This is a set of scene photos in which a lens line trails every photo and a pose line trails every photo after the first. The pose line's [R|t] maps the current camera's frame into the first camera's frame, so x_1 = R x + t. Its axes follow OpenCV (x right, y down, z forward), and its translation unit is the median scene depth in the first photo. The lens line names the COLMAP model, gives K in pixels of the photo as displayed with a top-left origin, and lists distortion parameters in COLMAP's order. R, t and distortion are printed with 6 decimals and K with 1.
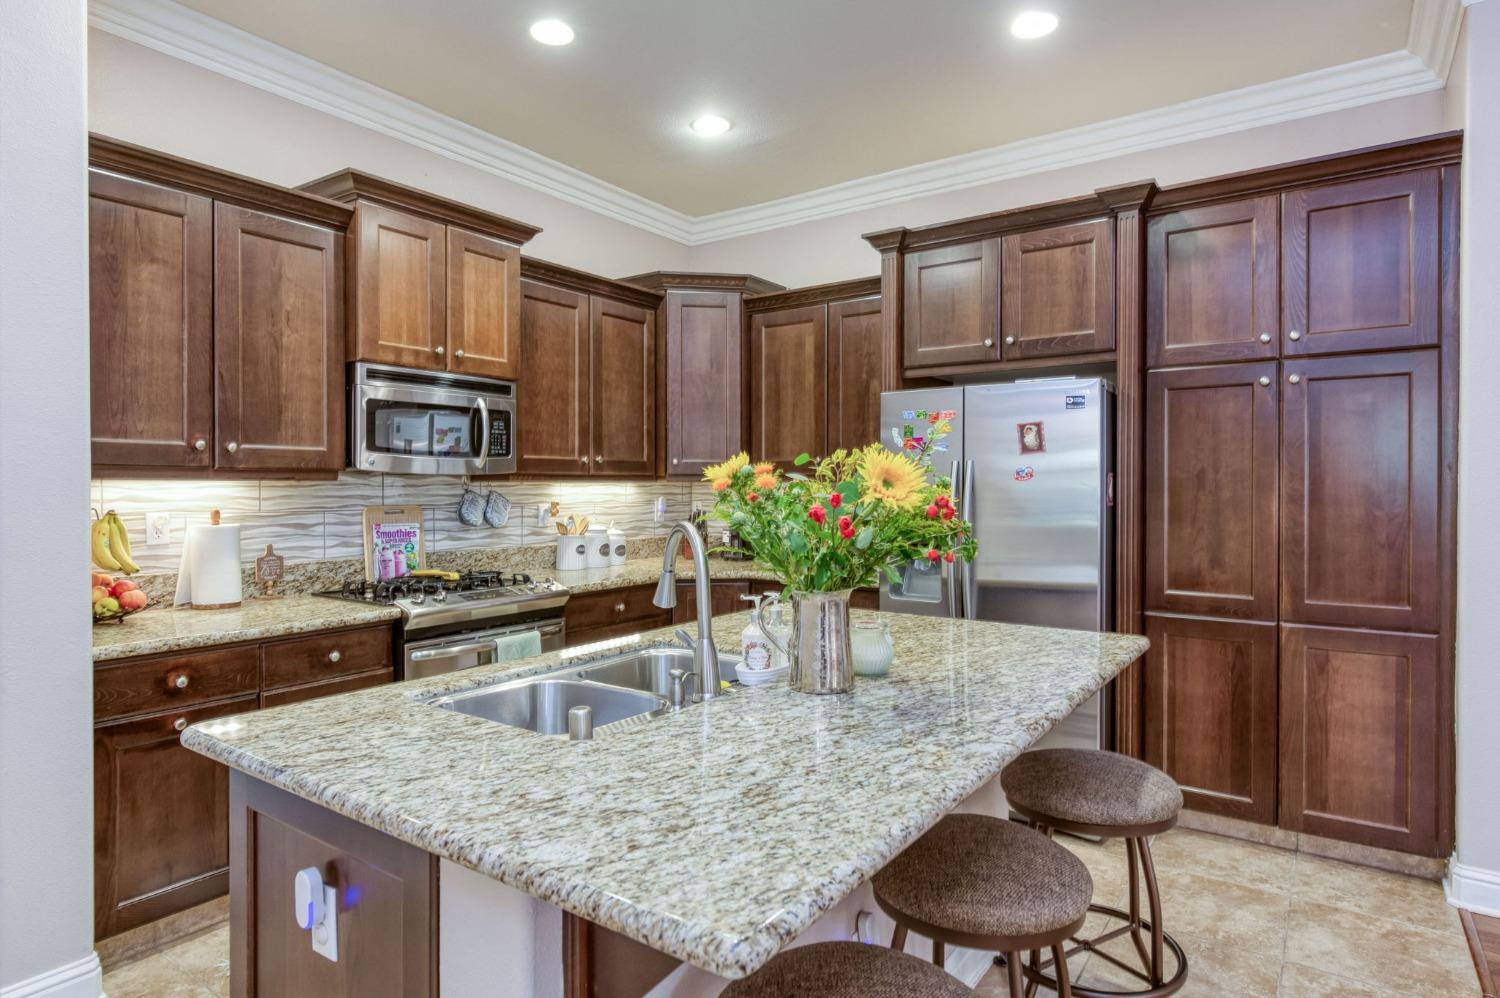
lens RADIAL K [[829.6, 0, 754.0], [0, 829.6, 493.8], [0, 0, 1]] dist [0.001330, 0.000718]
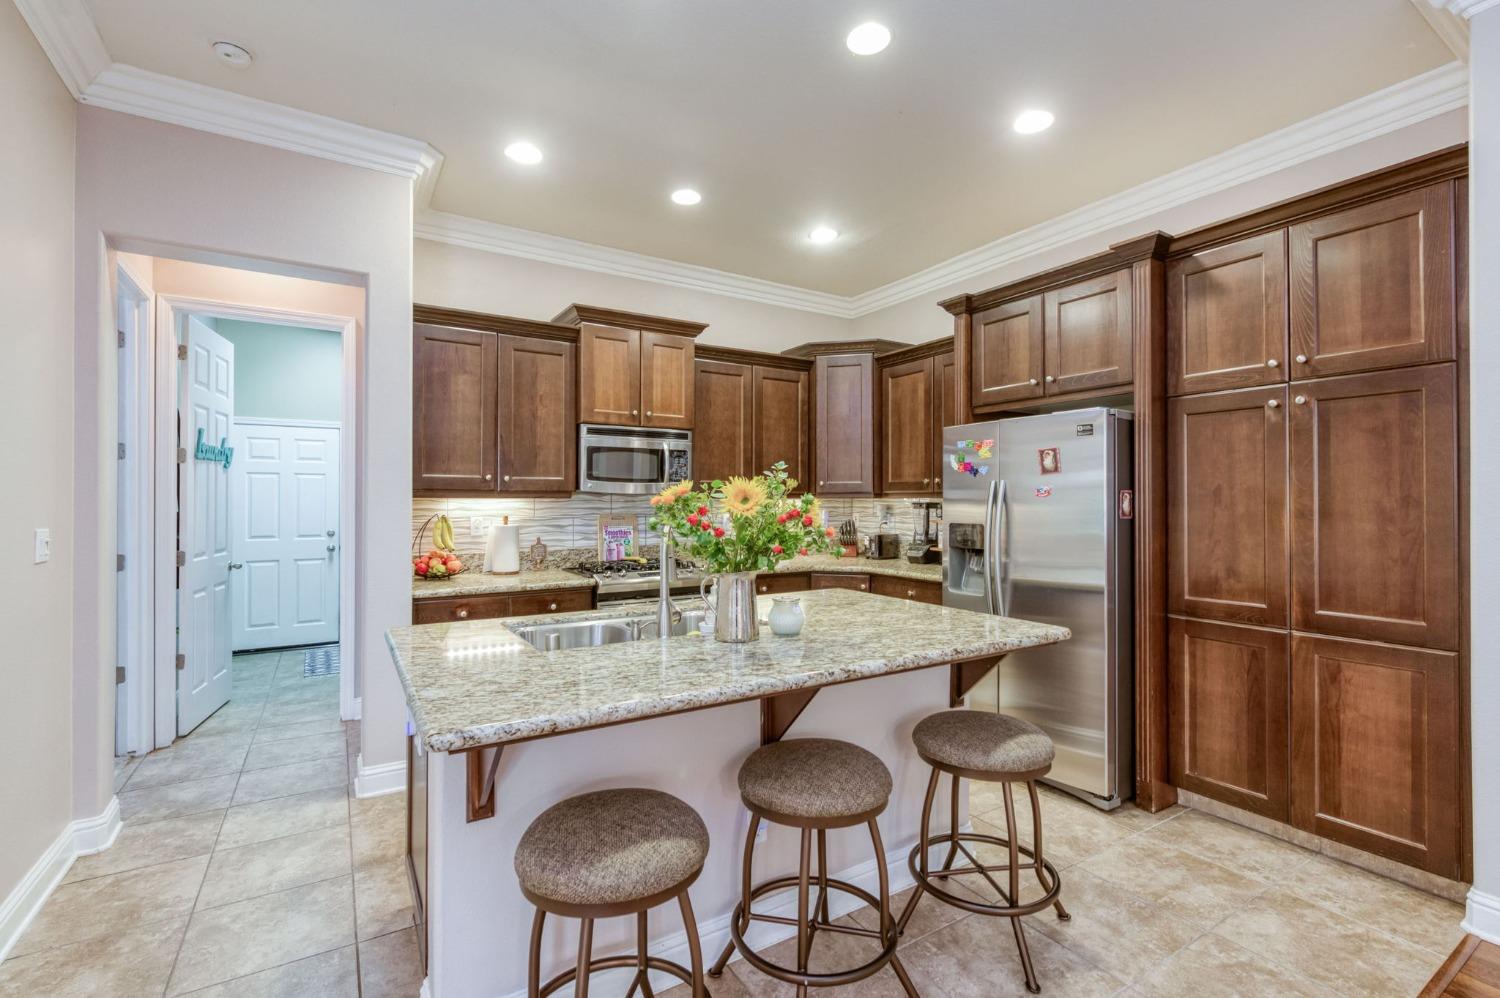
lens RADIAL K [[659.5, 0, 752.0], [0, 659.5, 498.6], [0, 0, 1]] dist [0.001135, -0.000222]
pose [[0.923644, -0.001599, -0.383249, 0.303782], [-0.003572, 0.999912, -0.012781, -0.000037], [0.383235, 0.013174, 0.923557, -0.038695]]
